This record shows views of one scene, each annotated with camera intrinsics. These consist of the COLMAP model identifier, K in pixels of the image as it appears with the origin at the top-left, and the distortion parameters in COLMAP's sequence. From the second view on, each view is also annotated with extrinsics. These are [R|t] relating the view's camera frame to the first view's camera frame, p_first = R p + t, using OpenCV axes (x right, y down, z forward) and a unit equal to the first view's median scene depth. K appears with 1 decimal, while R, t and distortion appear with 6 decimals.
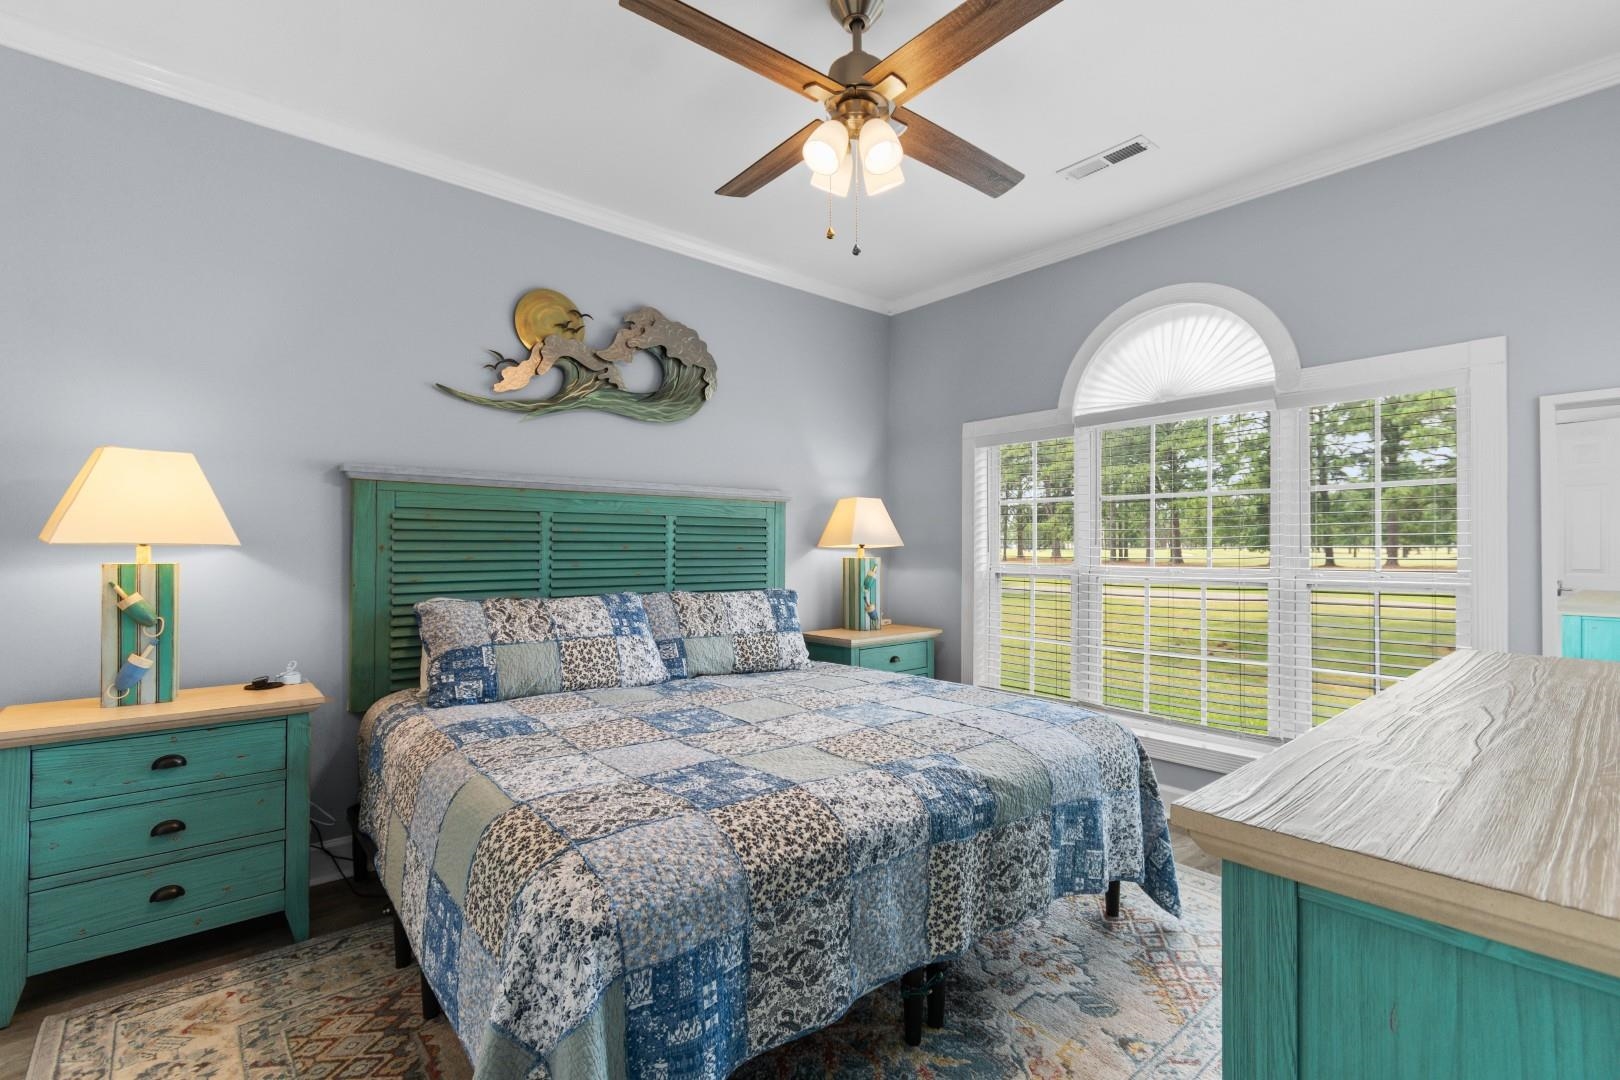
lens RADIAL K [[736.8, 0, 818.2], [0, 736.8, 539.6], [0, 0, 1]] dist [0.003460, 0.000532]
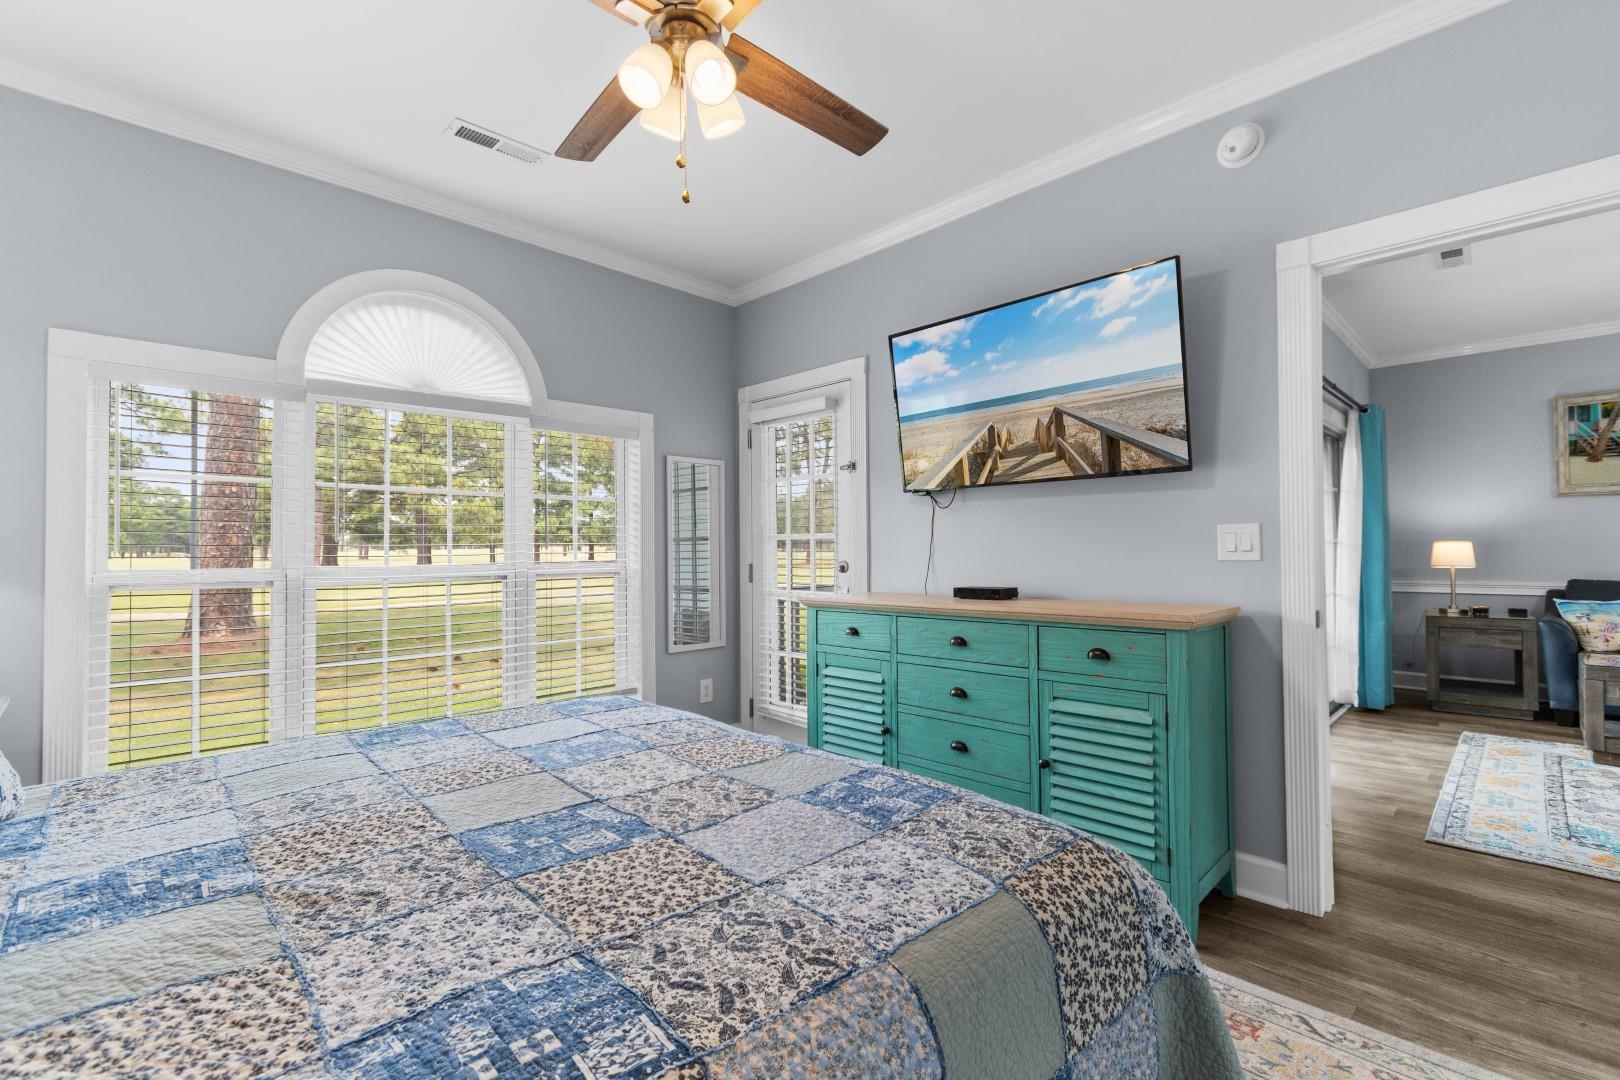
lens RADIAL K [[711.8, 0, 804.9], [0, 711.8, 541.8], [0, 0, 1]] dist [0.031423, 0.000006]
pose [[-0.059071, 0.010817, 0.998195, -0.885852], [-0.010123, 0.999883, -0.011434, 0.021986], [-0.998202, -0.010780, -0.058955, 0.994462]]
